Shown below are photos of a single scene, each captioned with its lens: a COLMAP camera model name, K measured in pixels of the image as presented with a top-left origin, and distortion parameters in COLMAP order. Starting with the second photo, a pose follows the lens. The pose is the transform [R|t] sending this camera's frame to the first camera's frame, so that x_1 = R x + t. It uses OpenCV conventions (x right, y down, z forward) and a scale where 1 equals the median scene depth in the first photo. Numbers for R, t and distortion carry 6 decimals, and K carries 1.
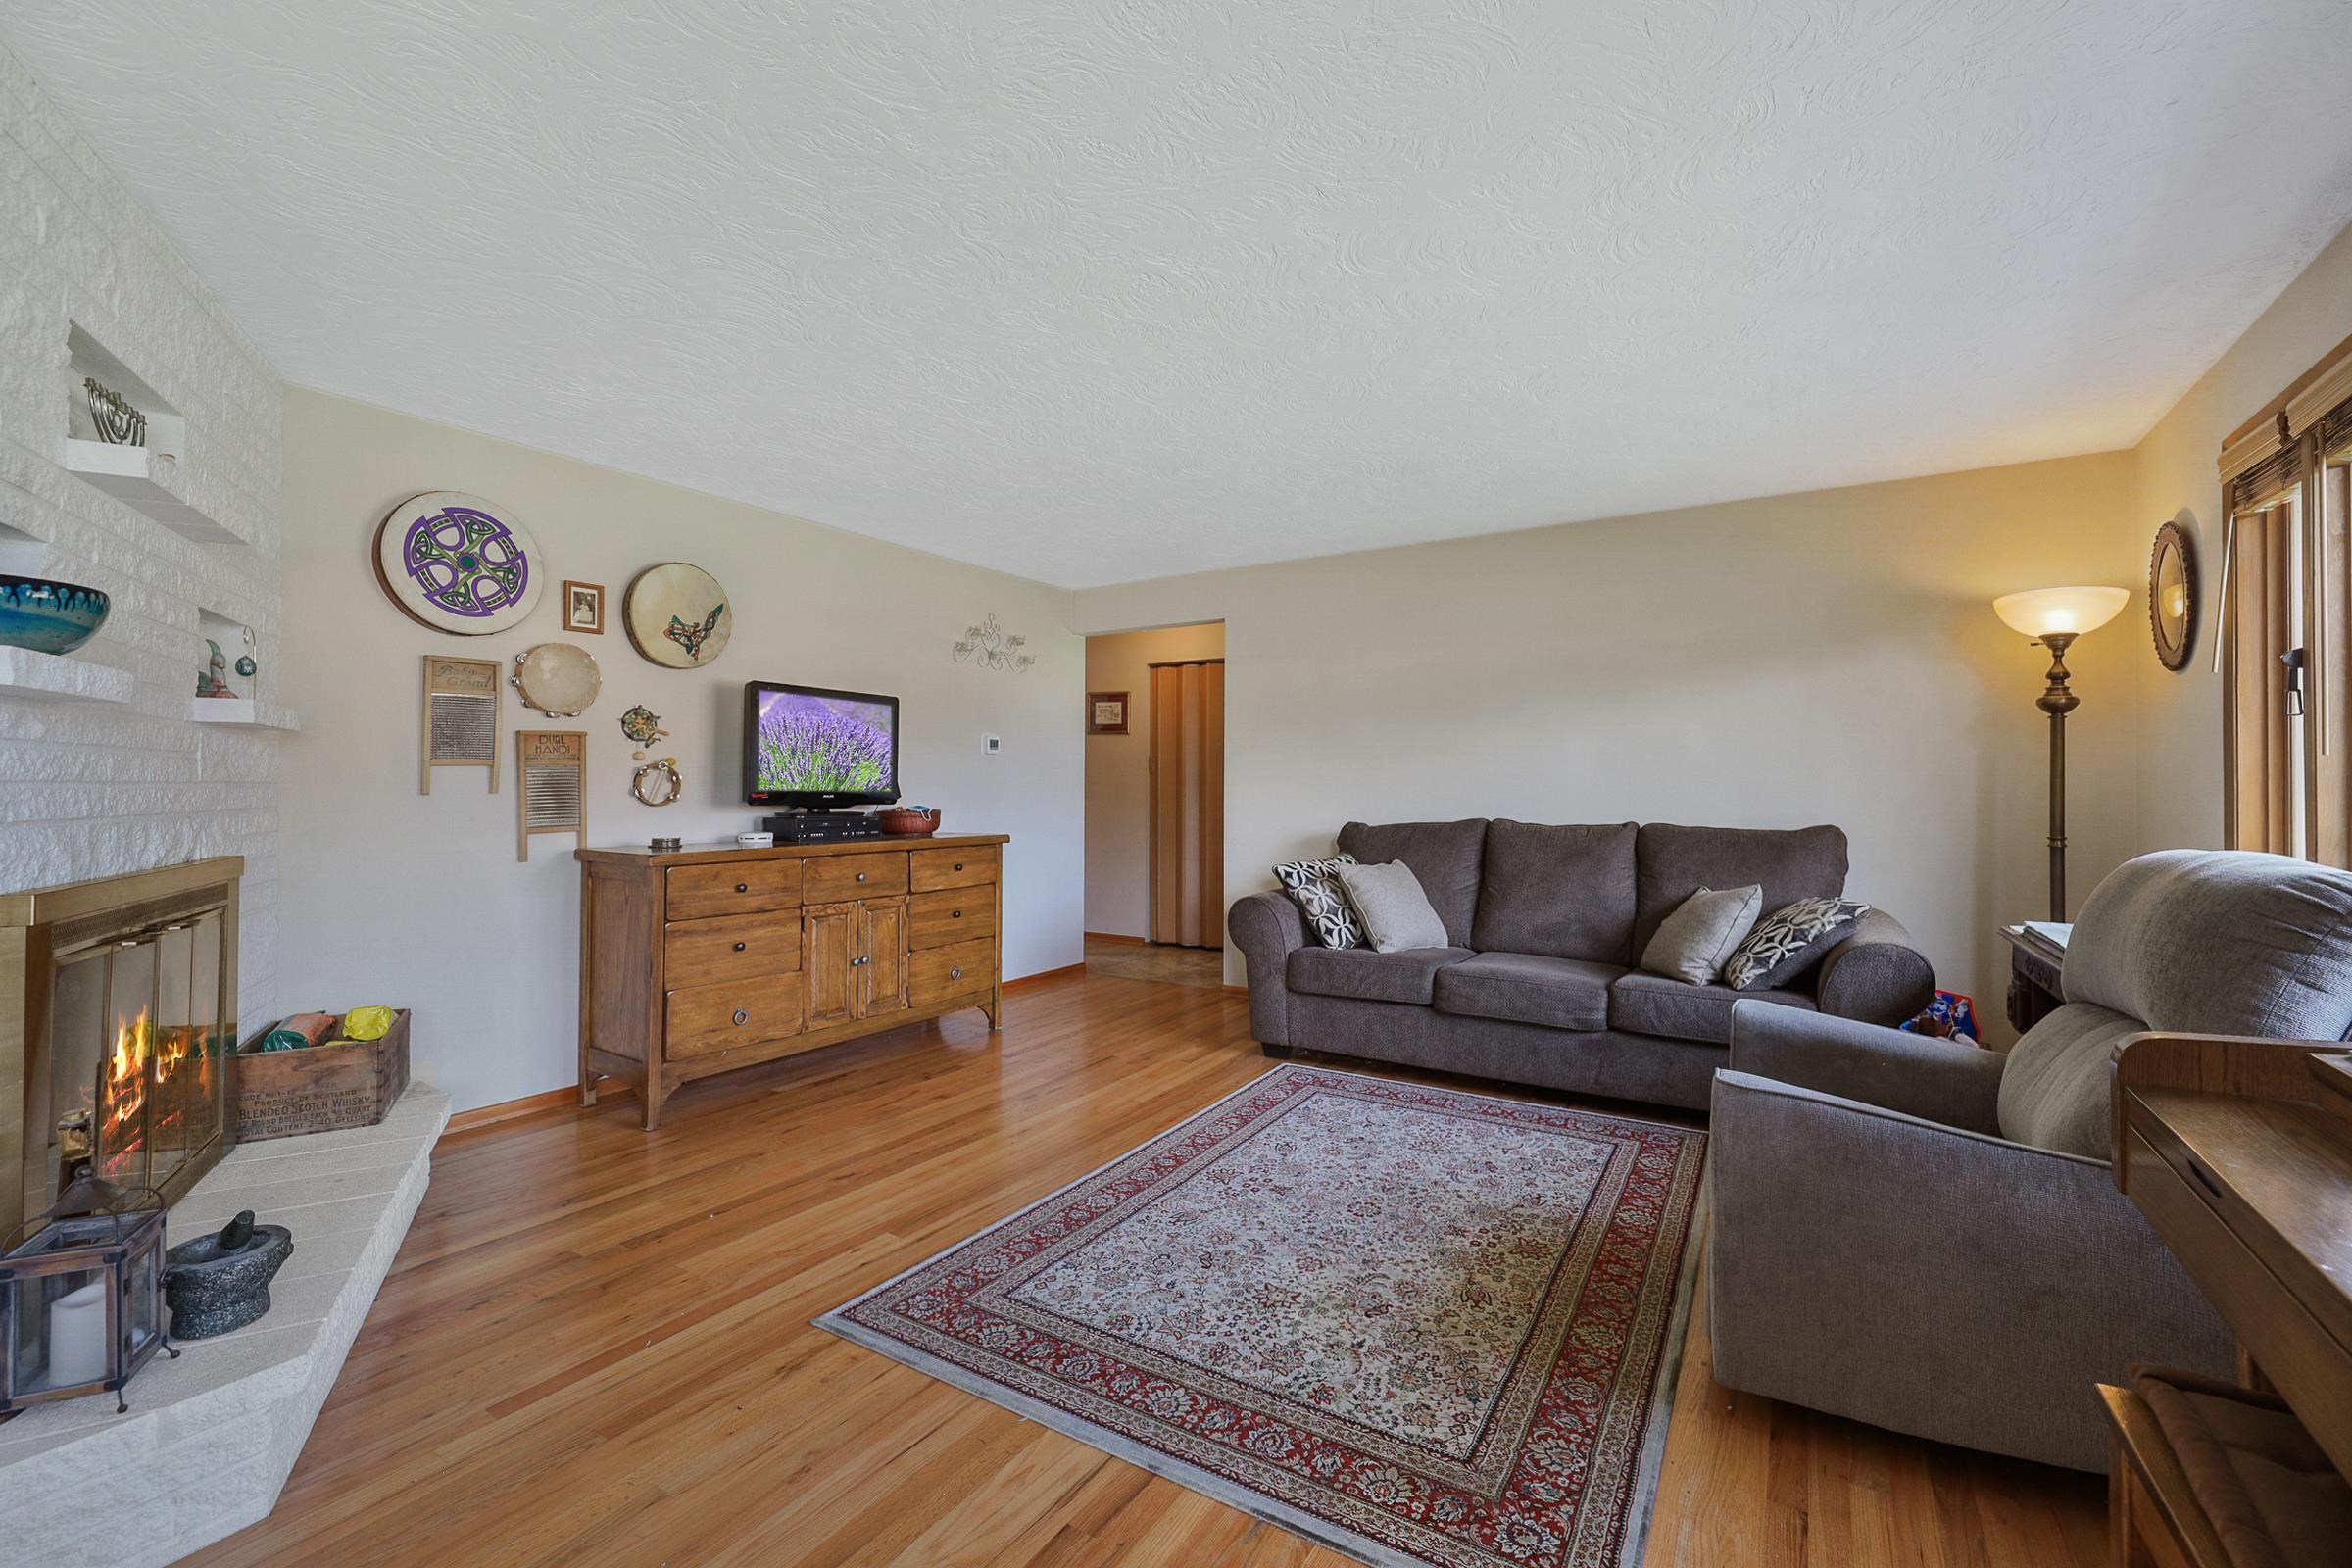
lens RADIAL K [[1003.5, 0, 1178.9], [0, 1003.5, 780.8], [0, 0, 1]] dist [-0.002281, -0.000375]
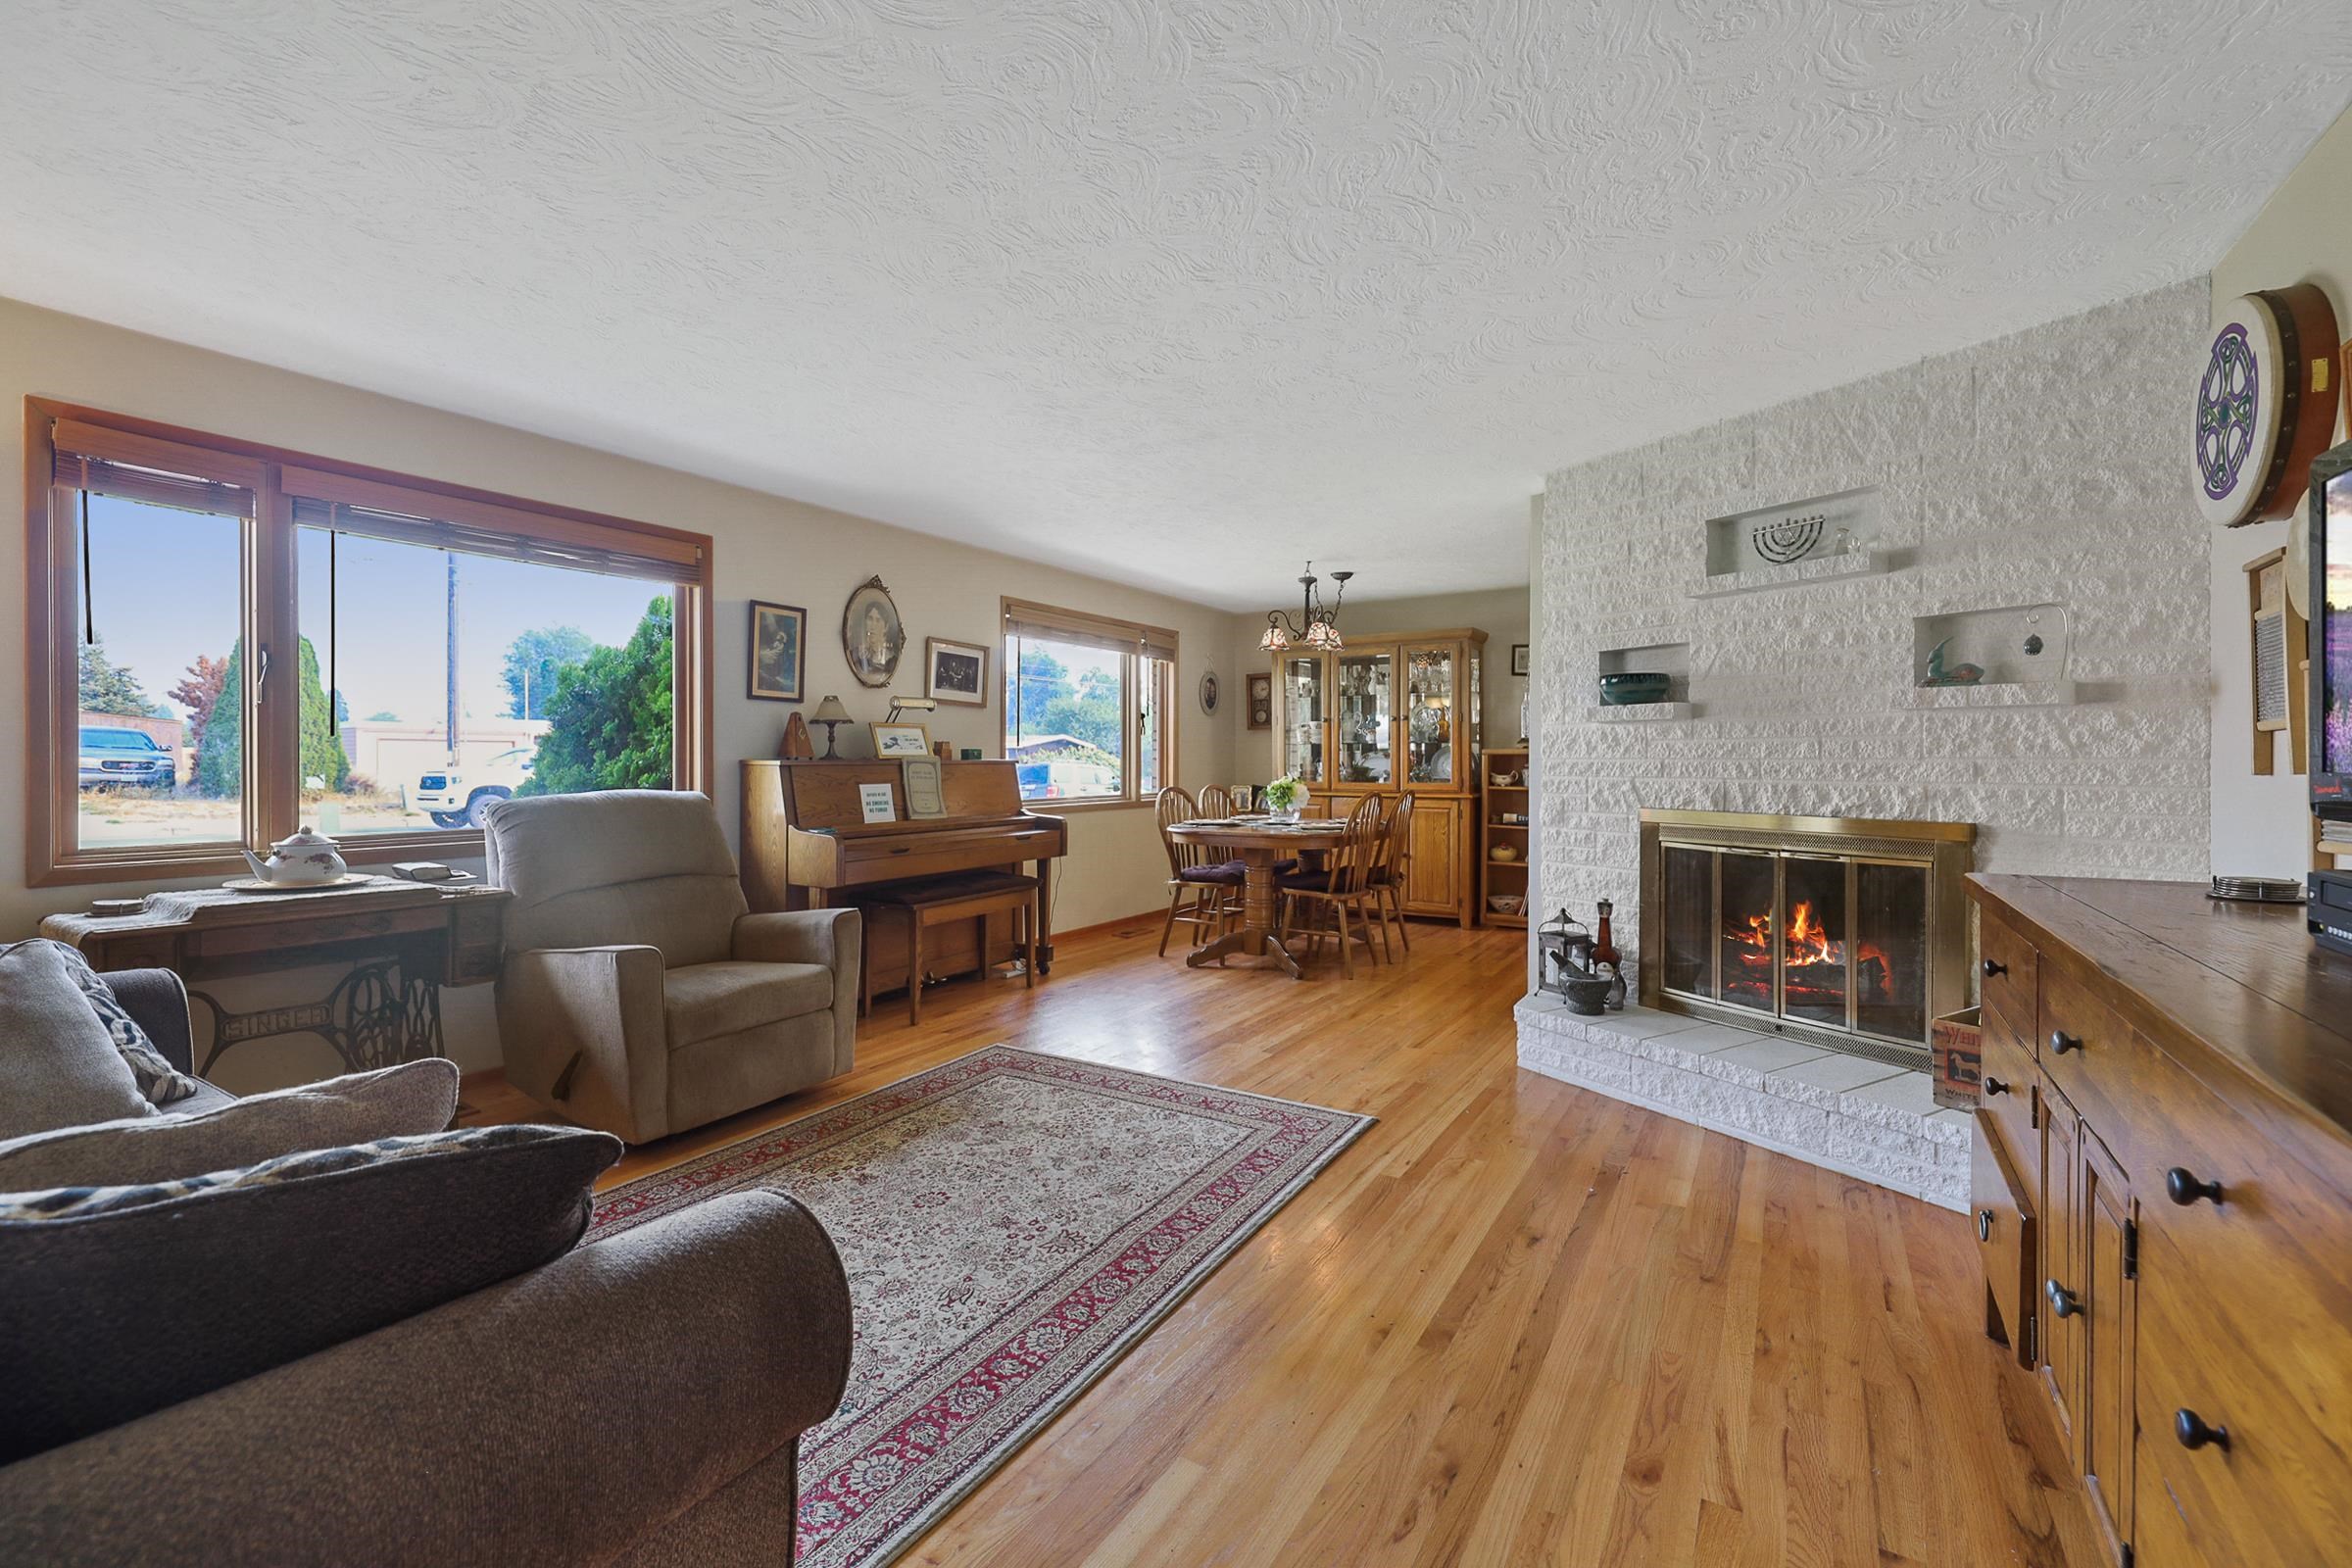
lens RADIAL K [[1003.5, 0, 1177.3], [0, 1003.5, 762.7], [0, 0, 1]] dist [-0.002281, -0.000375]
pose [[-0.999938, -0.001756, -0.010964, -0.041892], [-0.001752, 0.999998, -0.000433, 0.009106], [0.010965, -0.000414, -0.999940, 2.069118]]
